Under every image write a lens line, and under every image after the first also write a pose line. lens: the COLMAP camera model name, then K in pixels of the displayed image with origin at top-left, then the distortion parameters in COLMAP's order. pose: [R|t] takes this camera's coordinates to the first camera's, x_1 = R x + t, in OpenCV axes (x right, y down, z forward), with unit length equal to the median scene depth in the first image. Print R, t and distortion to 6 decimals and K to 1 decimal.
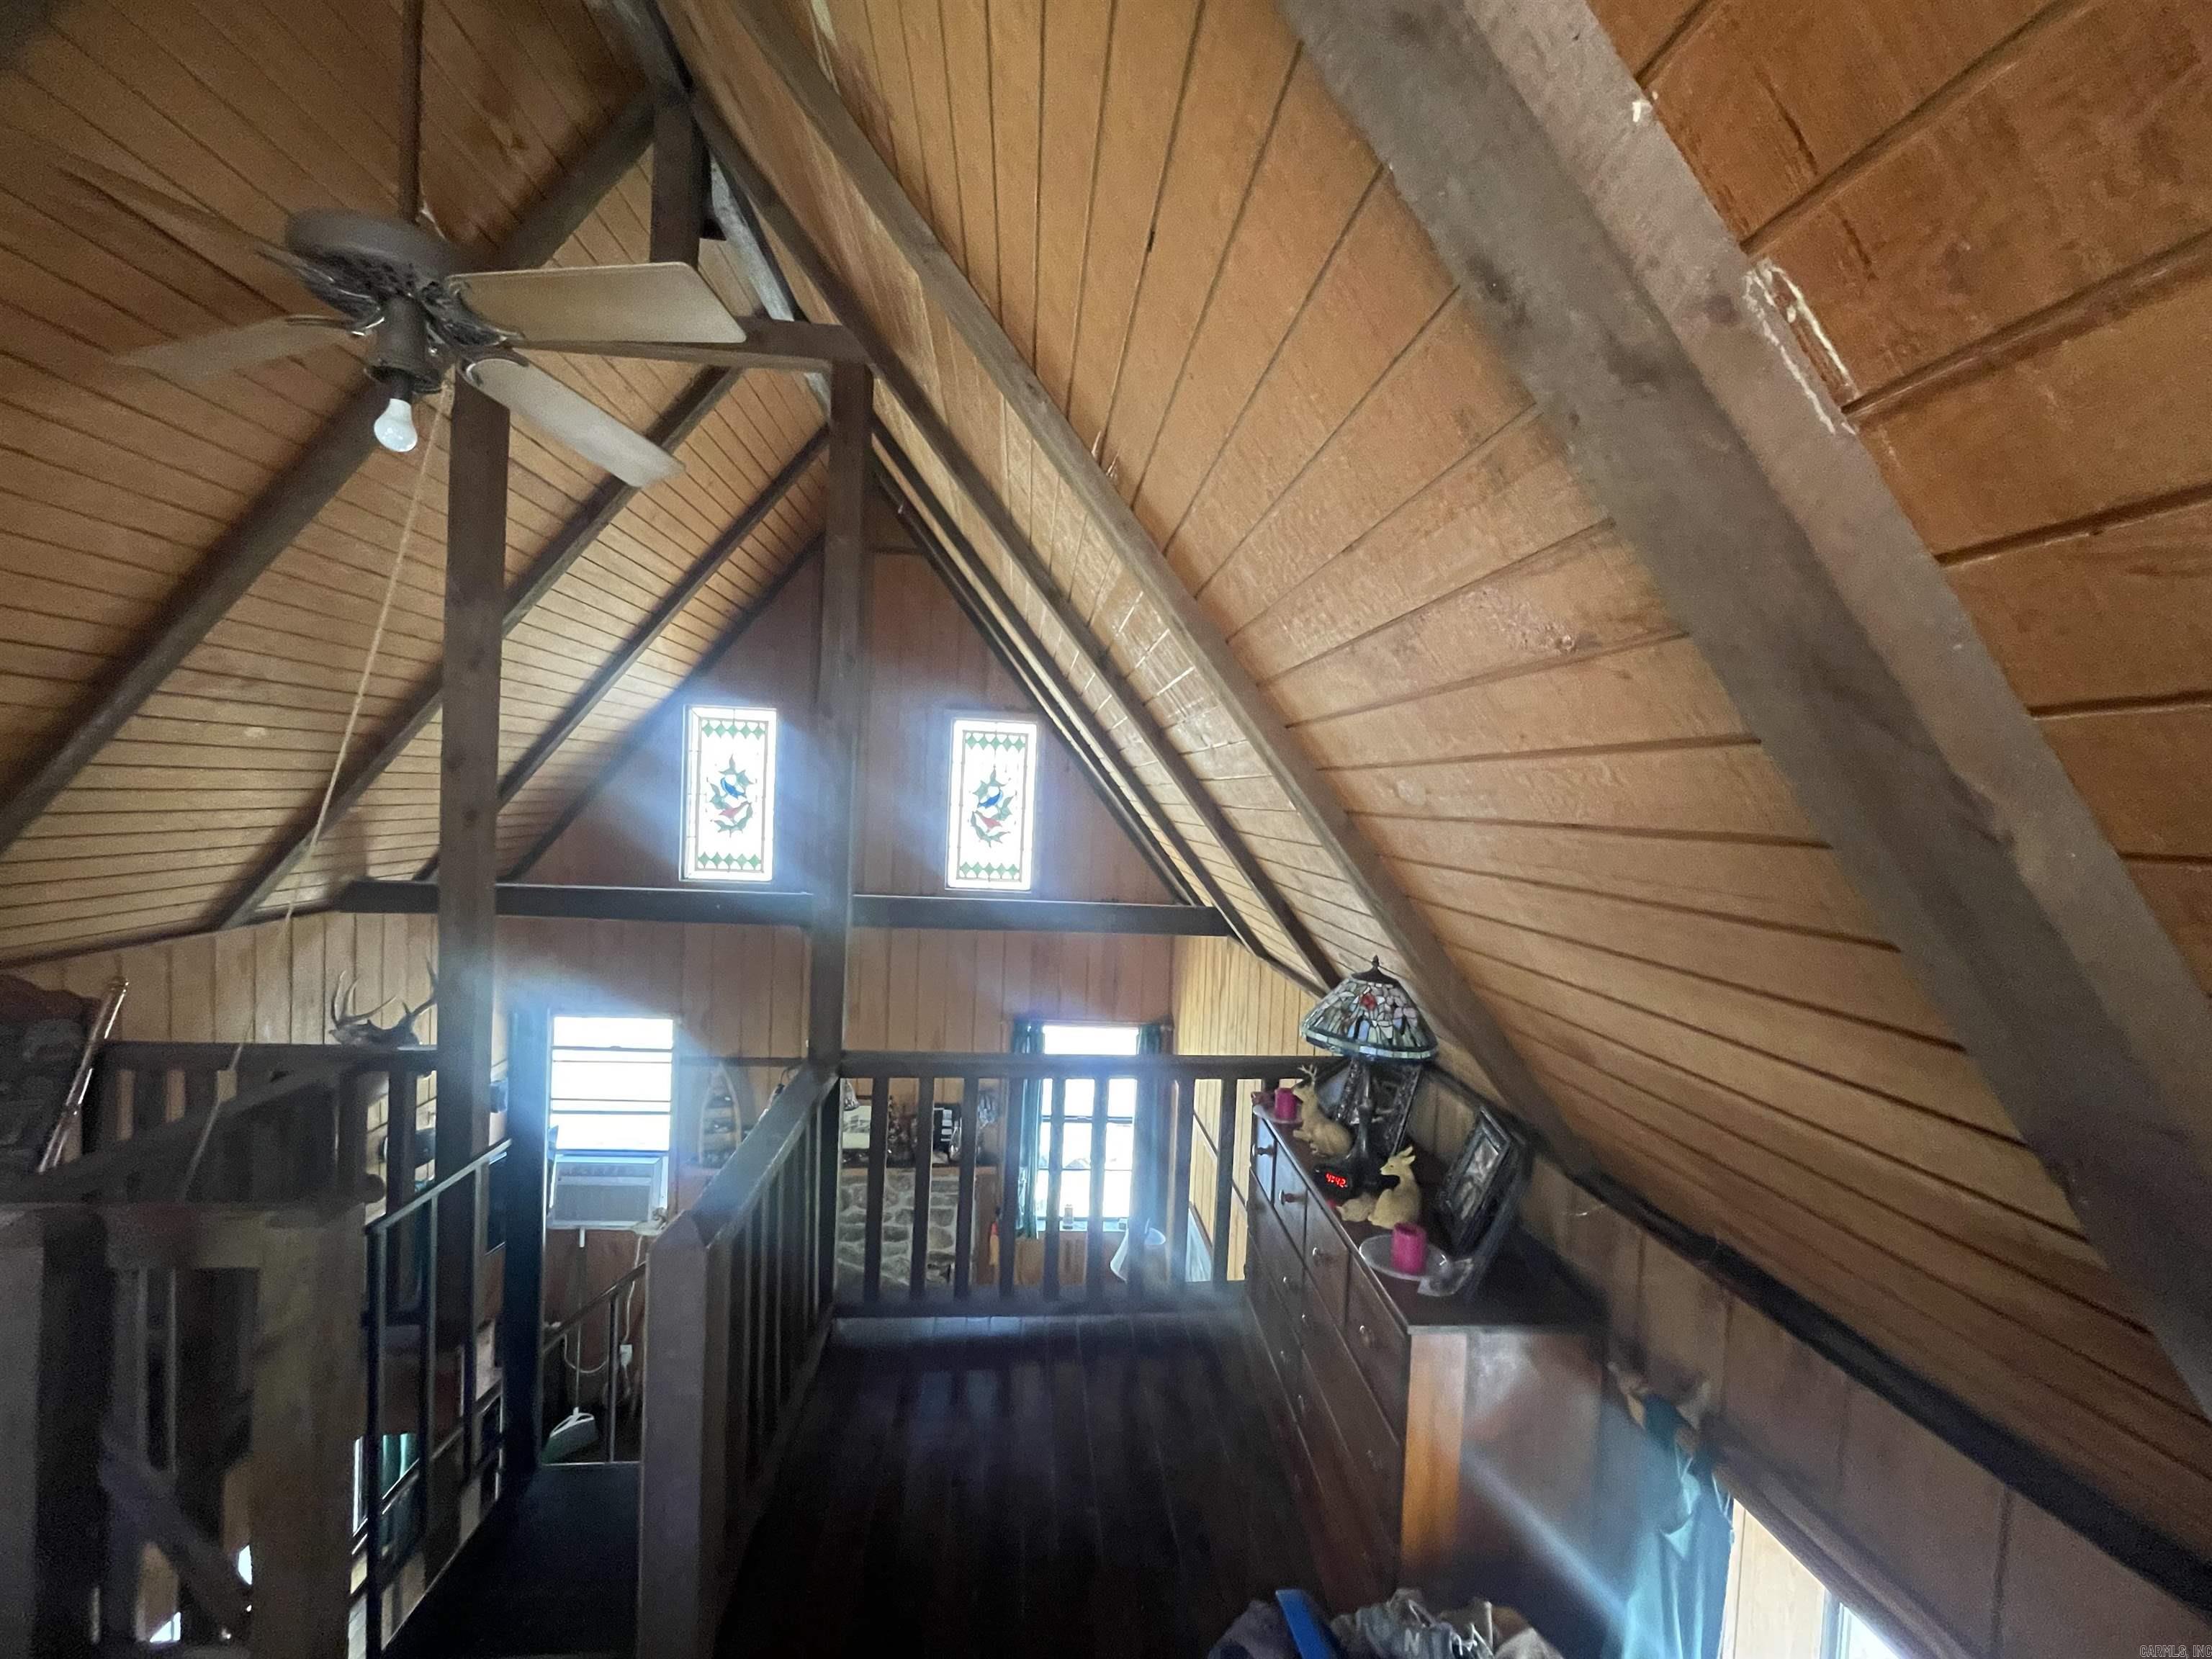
lens RADIAL K [[898.4, 0, 1106.0], [0, 898.4, 829.5], [0, 0, 1]] dist [-0.000913, -0.000042]
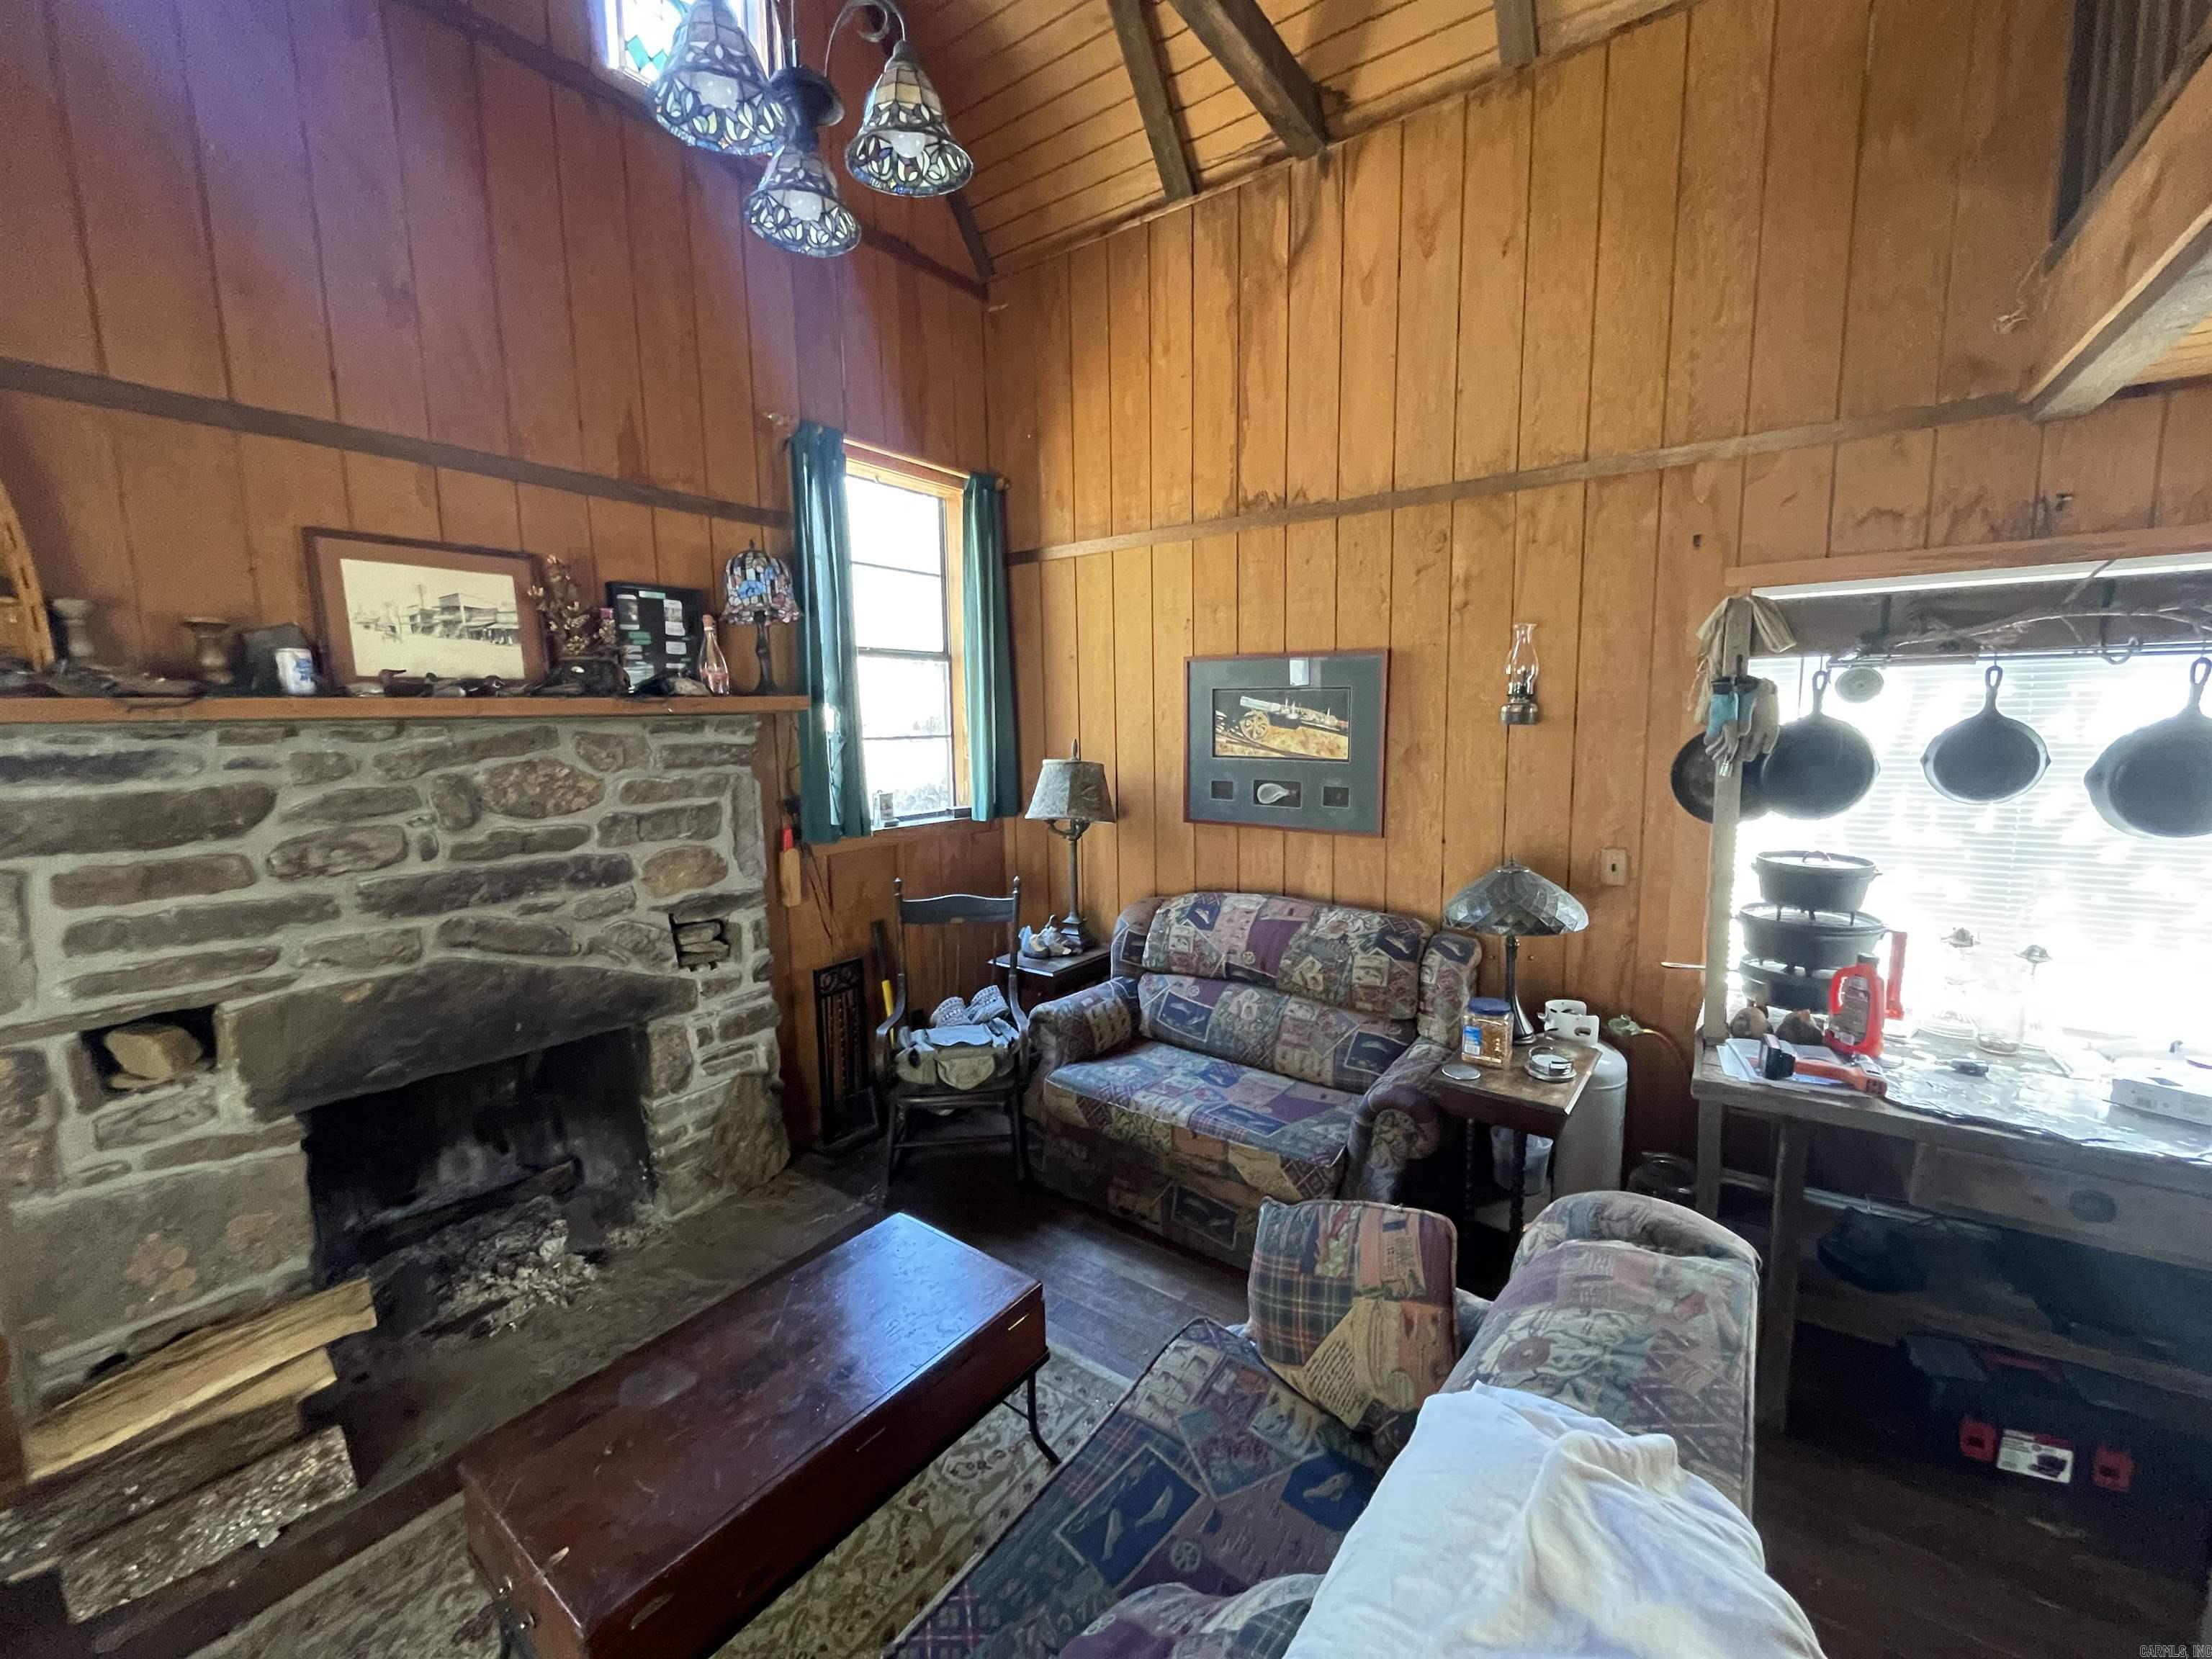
lens RADIAL K [[898.4, 0, 1106.0], [0, 898.4, 829.5], [0, 0, 1]] dist [-0.000913, -0.000042]
pose [[0.653442, -0.147886, 0.742390, -0.402545], [0.070580, 0.988361, 0.134760, 0.392159], [-0.753679, -0.035659, 0.656275, 0.531049]]
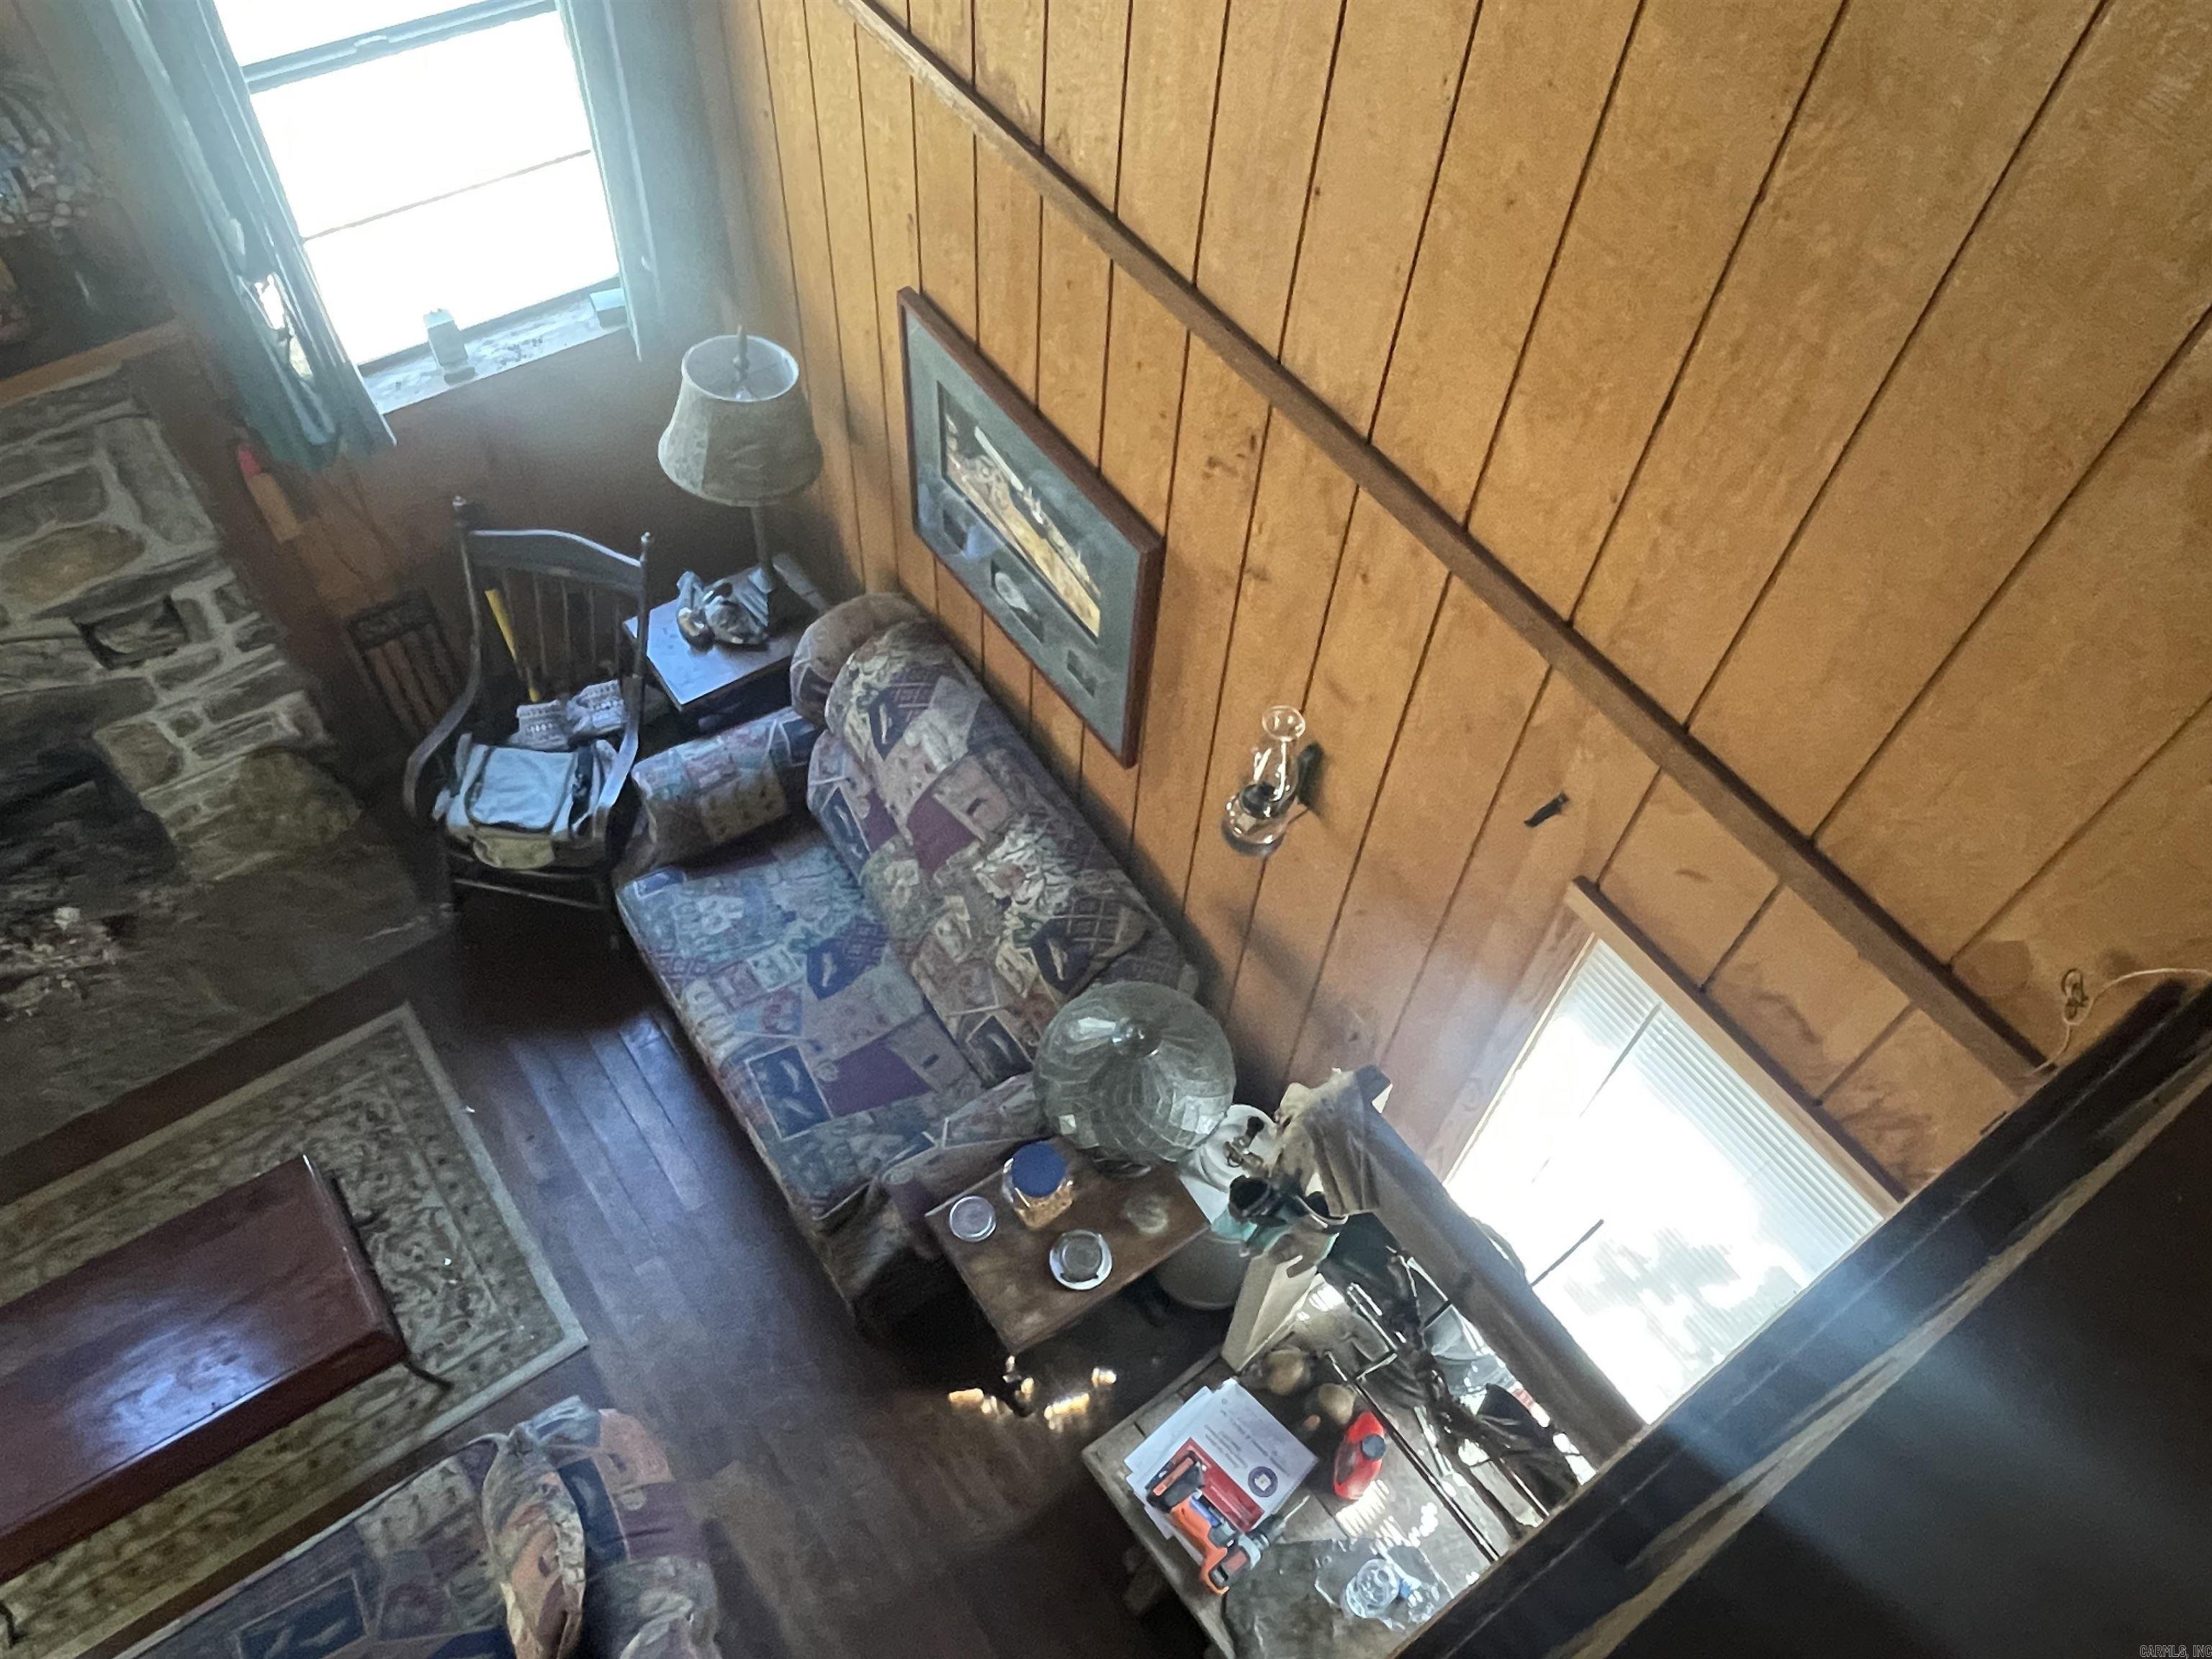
lens RADIAL K [[1614.0, 0, 1106.0], [0, 1614.0, 829.5], [0, 0, 1]] dist [-0.002934, -0.001286]
pose [[0.862761, -0.415255, 0.288455, -0.082599], [0.000068, 0.570604, 0.821225, 0.041790], [-0.505611, -0.708502, 0.492323, 0.473039]]
